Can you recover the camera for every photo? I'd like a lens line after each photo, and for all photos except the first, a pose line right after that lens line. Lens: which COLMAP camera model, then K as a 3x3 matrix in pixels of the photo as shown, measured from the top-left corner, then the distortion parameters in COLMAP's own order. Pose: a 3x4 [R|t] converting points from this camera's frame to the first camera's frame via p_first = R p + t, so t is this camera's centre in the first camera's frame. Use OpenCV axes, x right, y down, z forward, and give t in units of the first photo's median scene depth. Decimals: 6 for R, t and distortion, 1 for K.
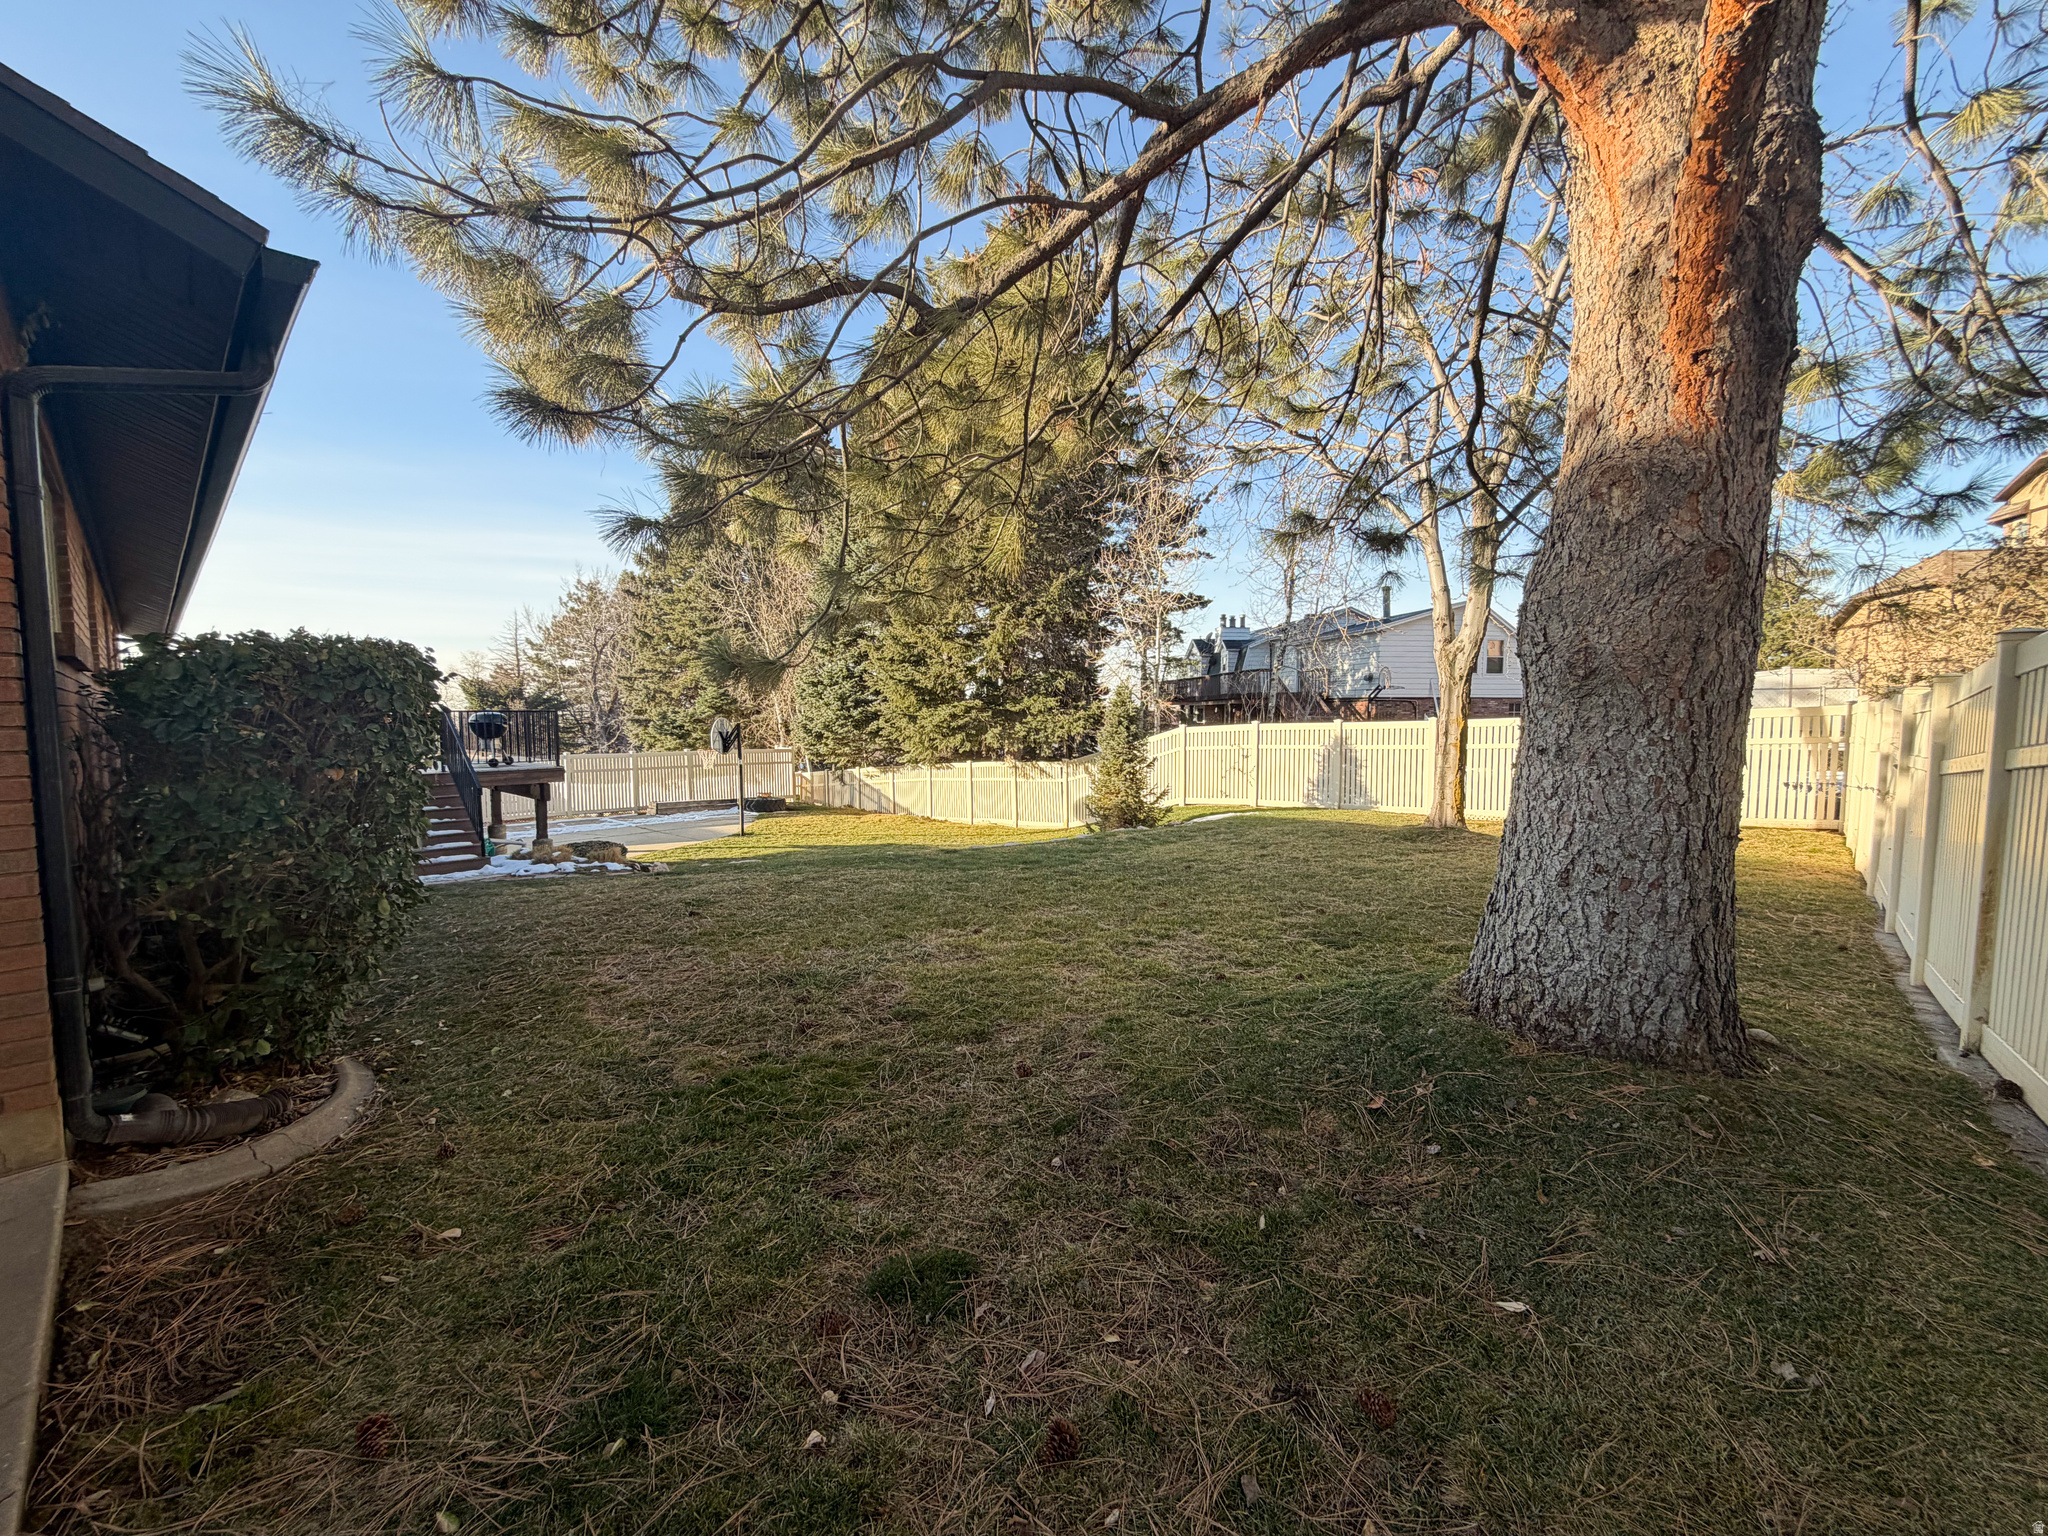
lens RADIAL K [[814.8, 0, 1025.7], [0, 814.8, 773.8], [0, 0, 1]] dist [0.000546, -0.000002]
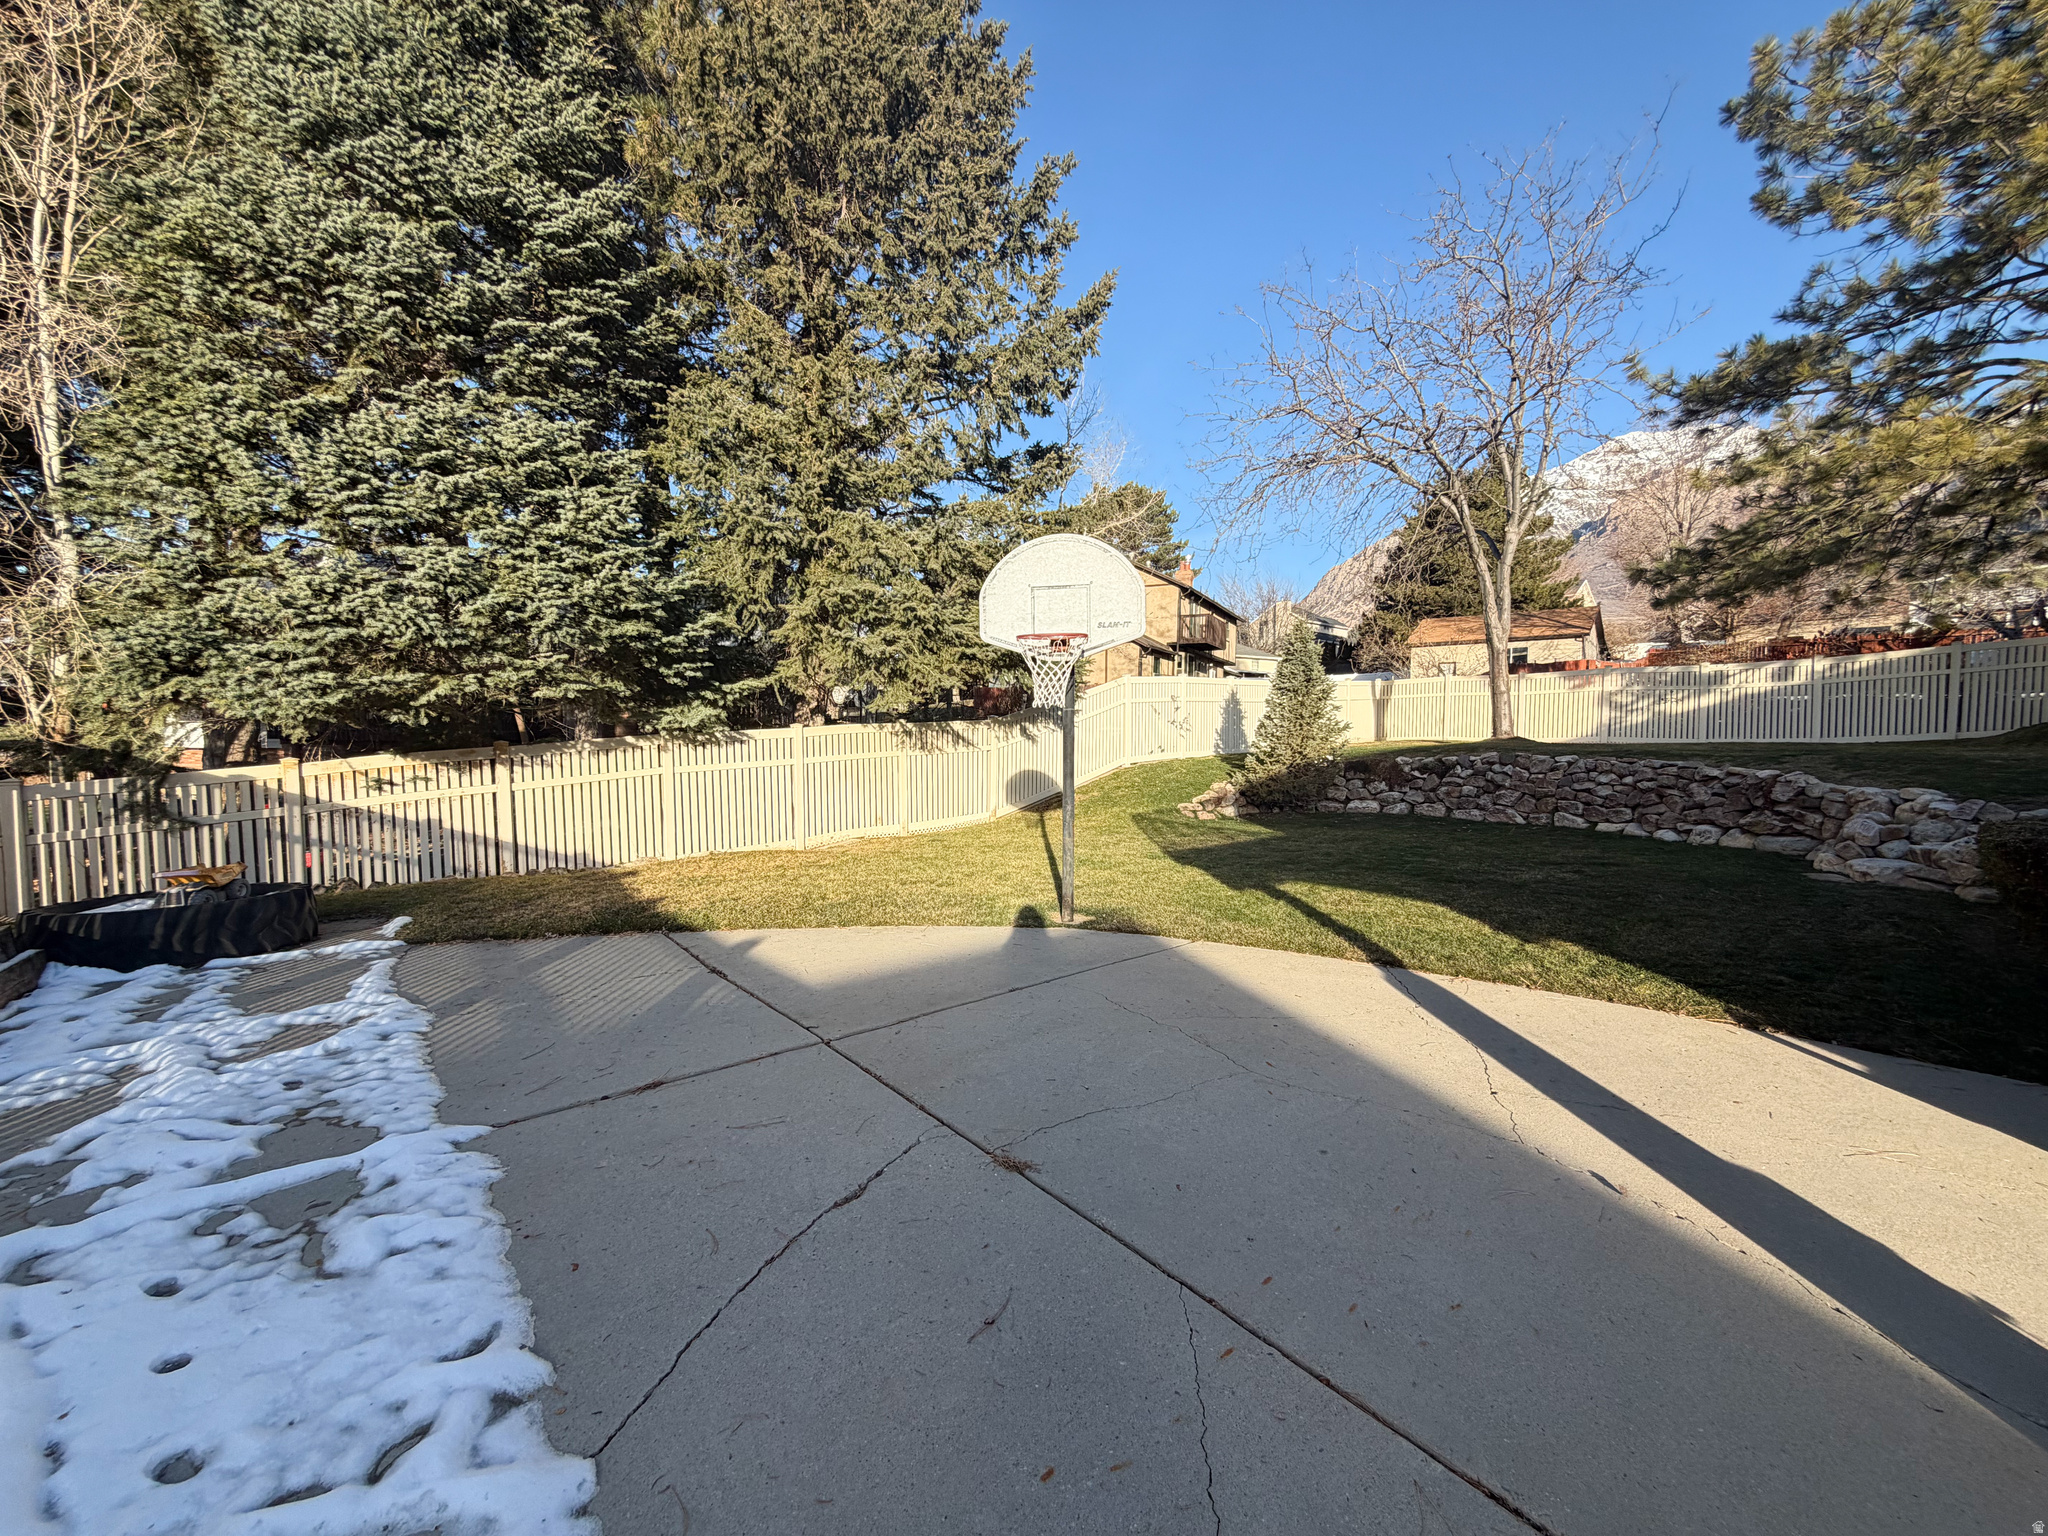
lens RADIAL K [[814.5, 0, 1021.3], [0, 814.5, 772.0], [0, 0, 1]] dist [-0.001110, -0.000166]
pose [[0.111781, -0.045055, 0.992711, -0.480444], [0.068328, 0.996956, 0.037554, 0.003050], [-0.991381, 0.063632, 0.114519, 0.709650]]
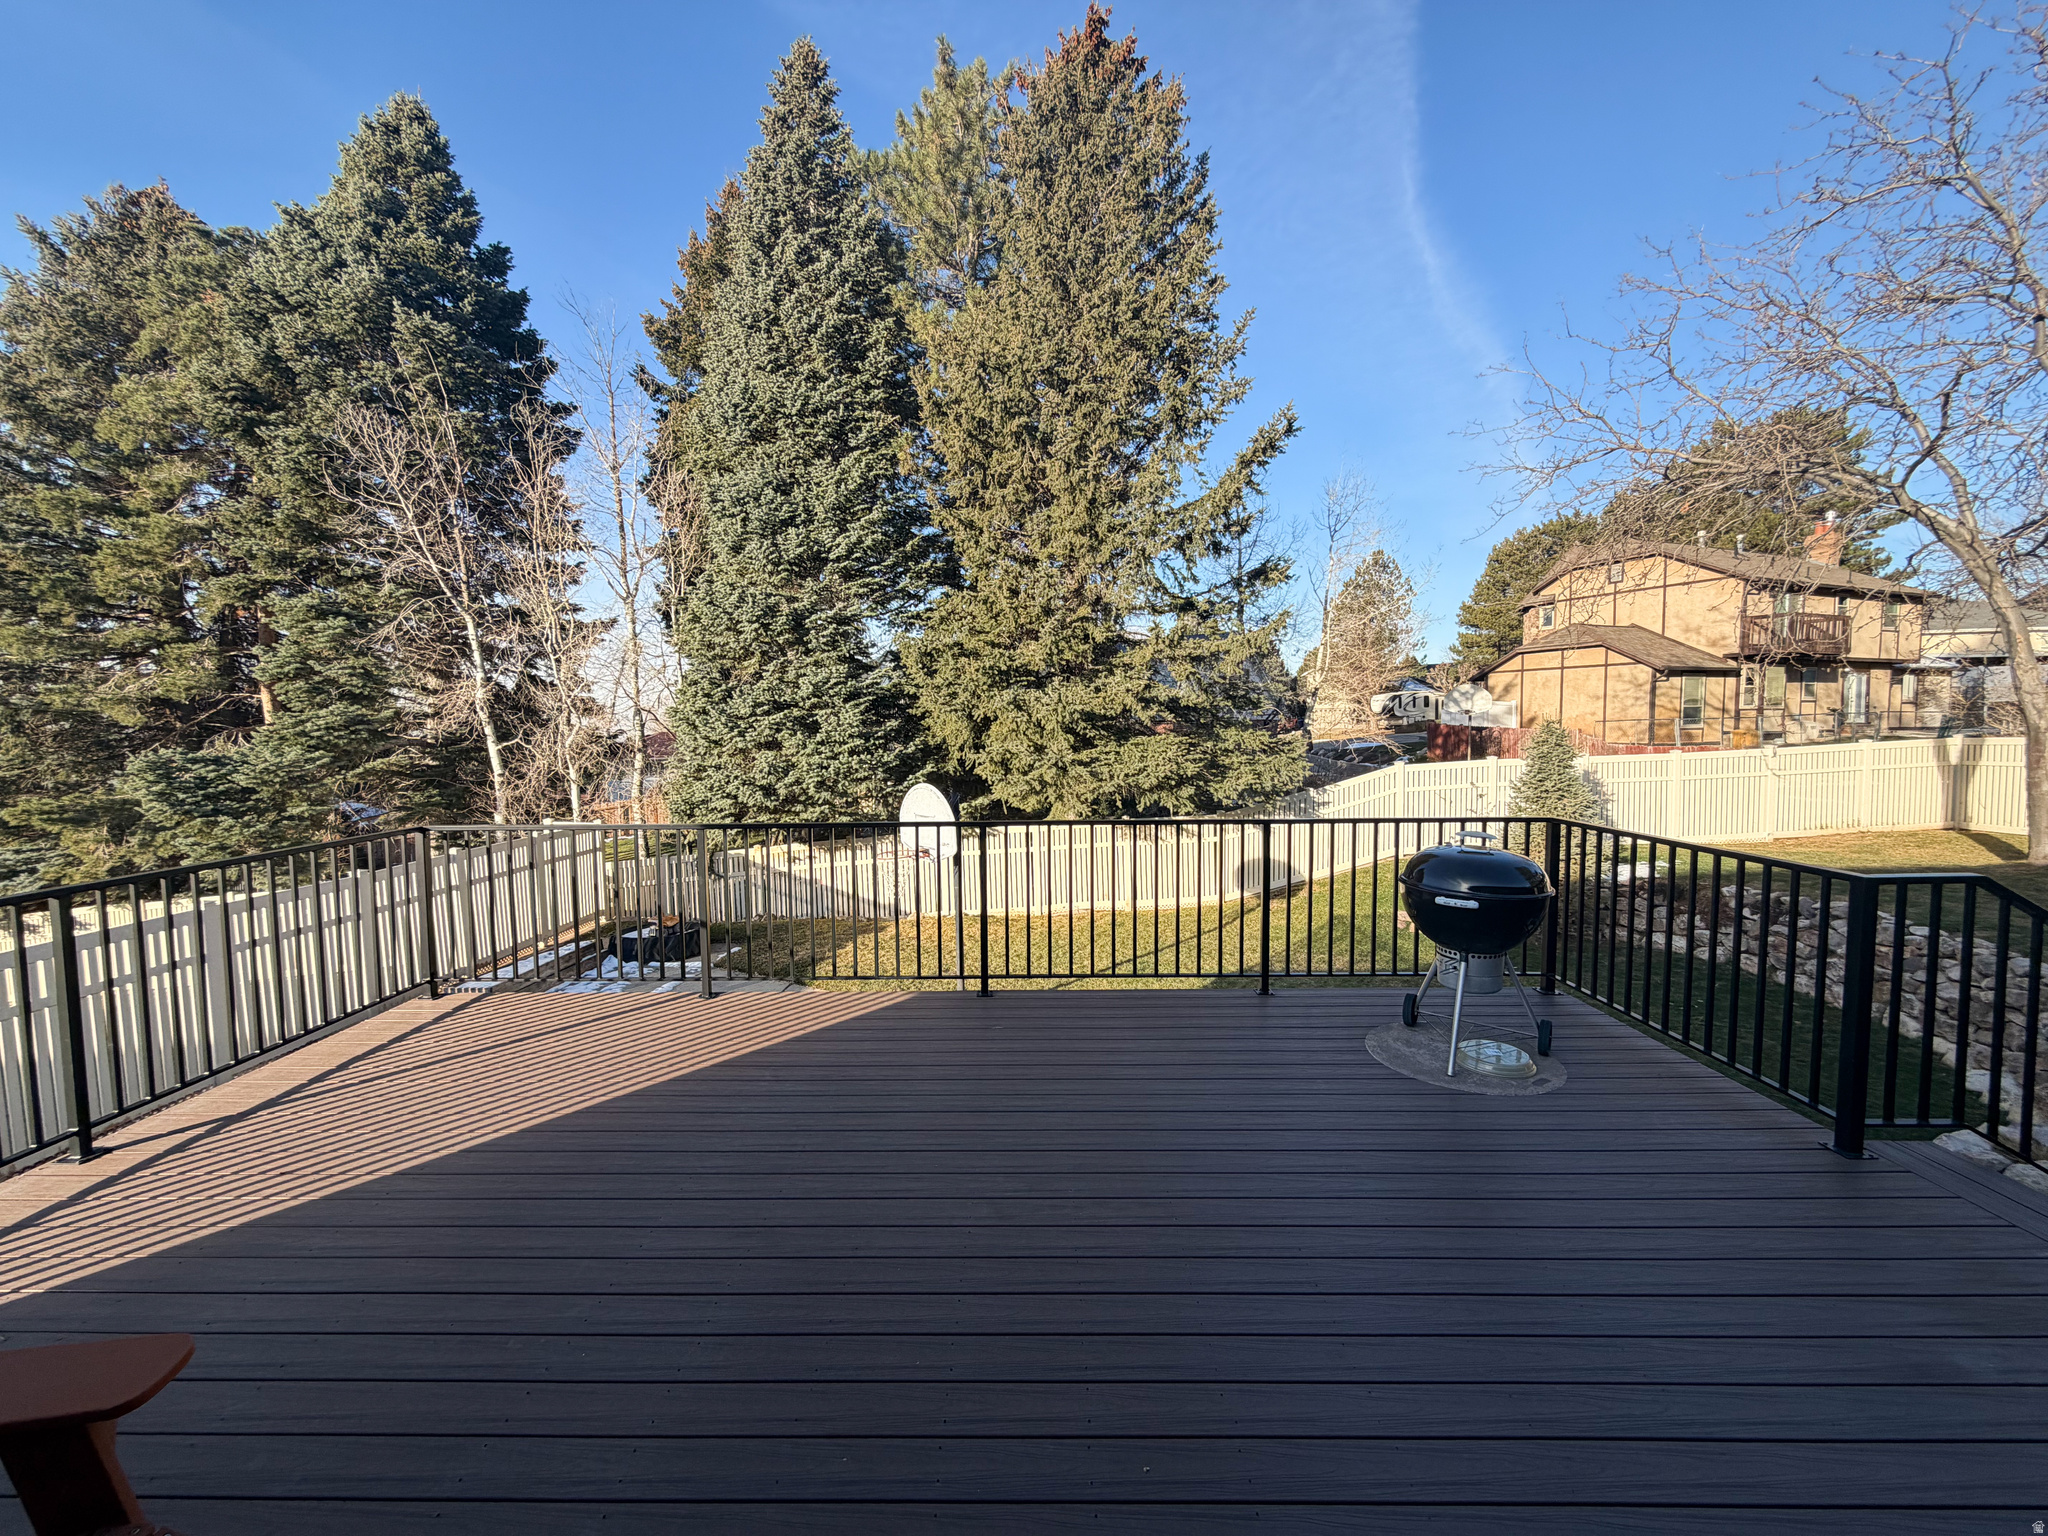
lens RADIAL K [[814.5, 0, 1021.3], [0, 814.5, 772.0], [0, 0, 1]] dist [-0.001110, -0.000166]
pose [[0.738933, -0.046851, 0.672148, -0.462779], [0.058357, 0.998281, 0.005429, -0.053809], [-0.671247, 0.035213, 0.740397, 0.442594]]
